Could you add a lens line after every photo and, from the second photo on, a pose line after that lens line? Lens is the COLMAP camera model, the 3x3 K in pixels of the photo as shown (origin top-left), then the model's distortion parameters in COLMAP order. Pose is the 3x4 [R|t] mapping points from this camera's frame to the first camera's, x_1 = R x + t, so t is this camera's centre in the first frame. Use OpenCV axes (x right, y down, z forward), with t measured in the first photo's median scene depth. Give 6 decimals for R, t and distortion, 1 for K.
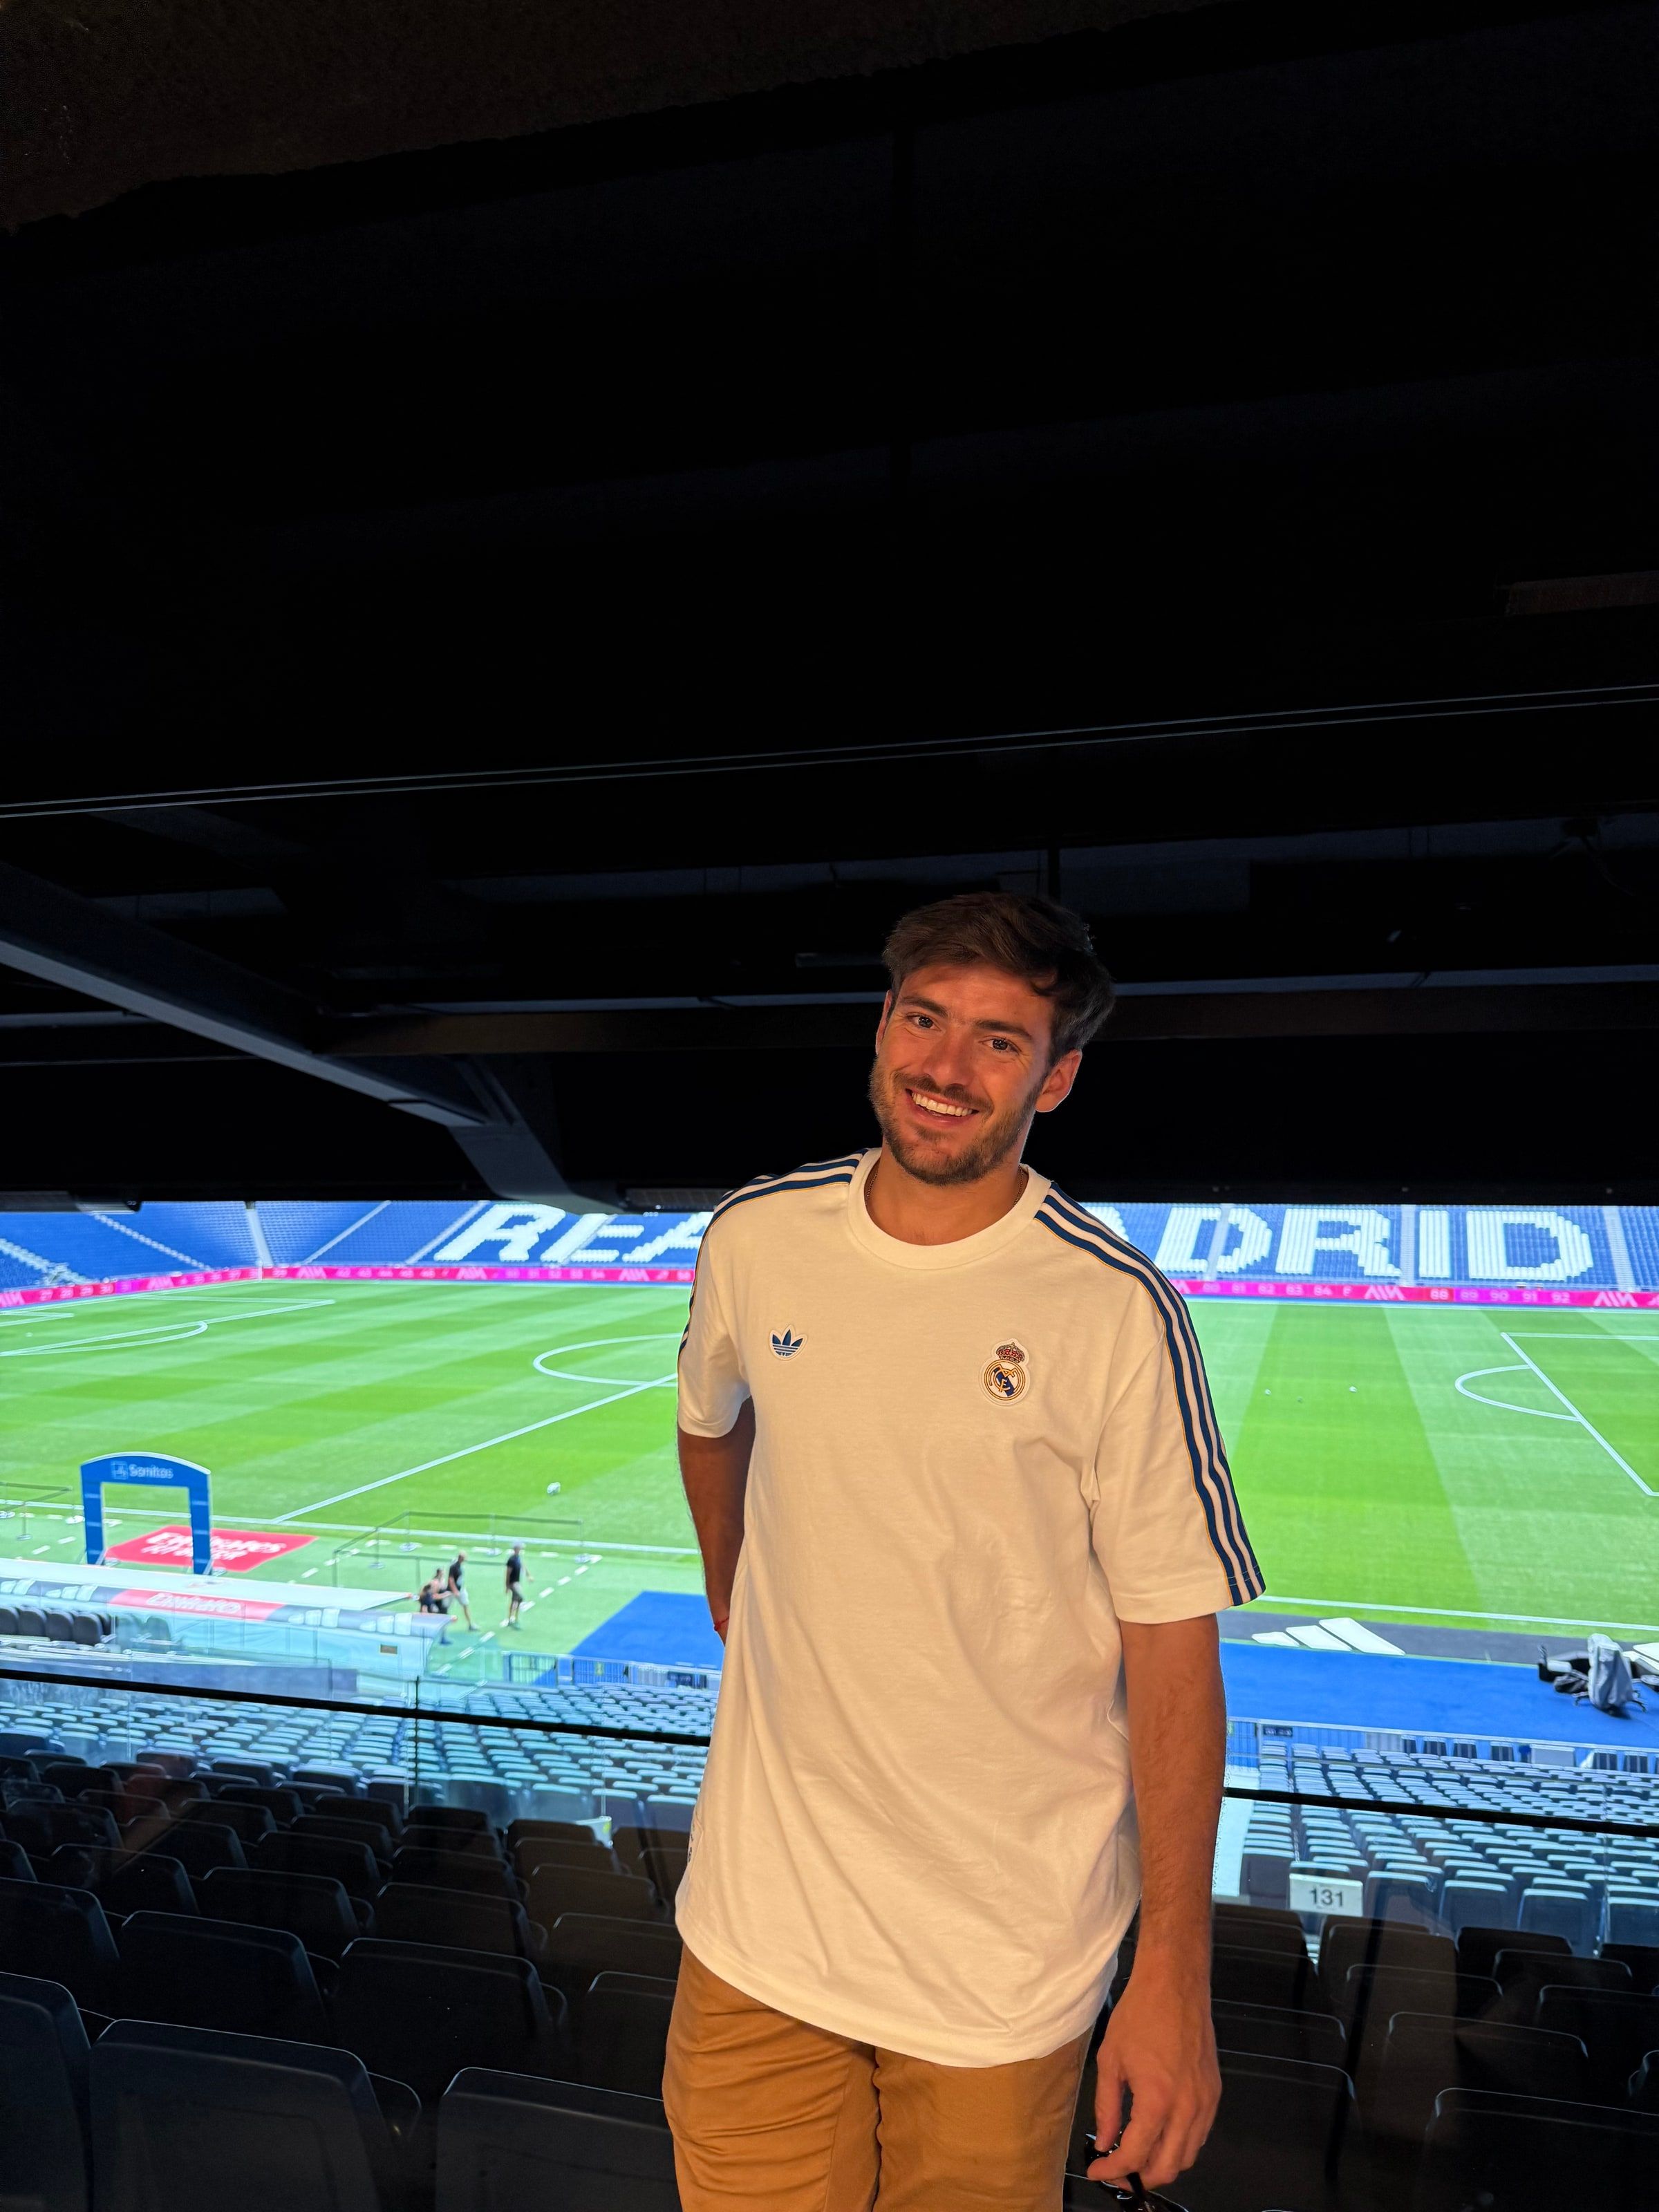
lens RADIAL K [[1884.3, 0, 828.3], [0, 1884.3, 1109.7], [0, 0, 1]] dist [-0.004065, -0.000529]
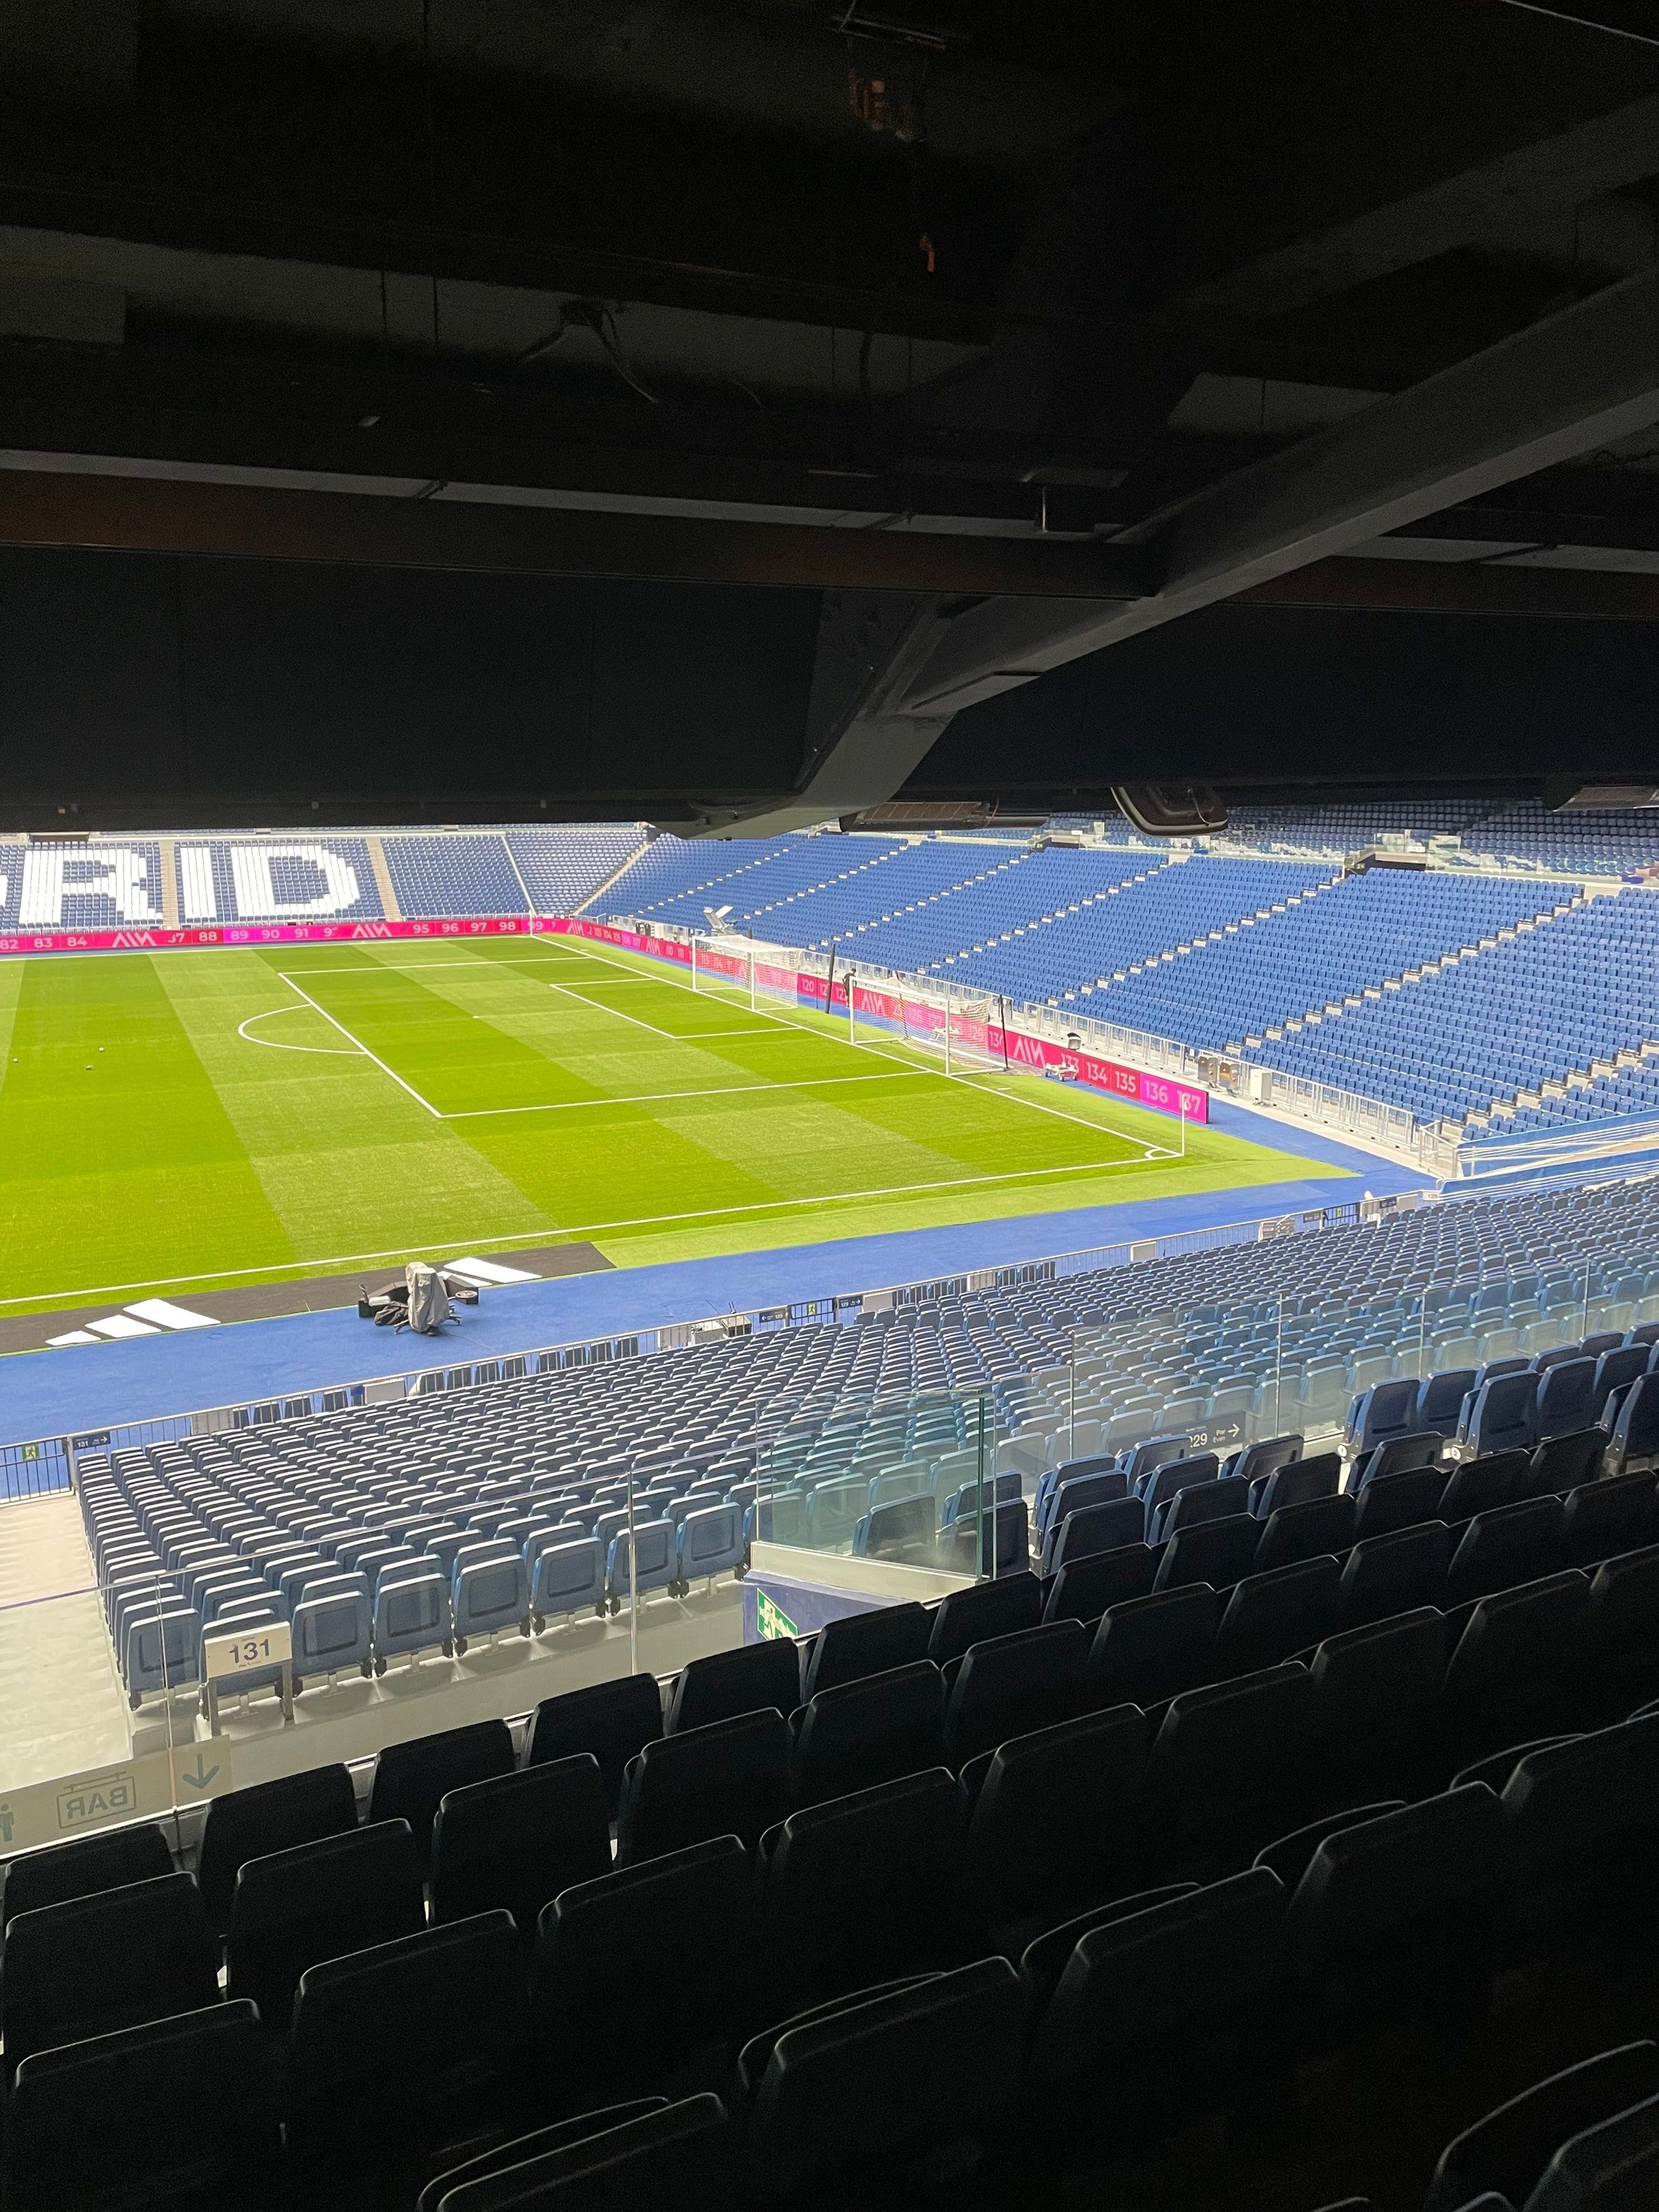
lens RADIAL K [[1622.9, 0, 789.5], [0, 1622.9, 1060.4], [0, 0, 1]] dist [0.046356, -0.002045]
pose [[0.734949, -0.117929, 0.667790, -0.012370], [0.000197, 0.984800, 0.173695, 0.018910], [-0.678123, -0.127525, 0.723800, 0.224211]]
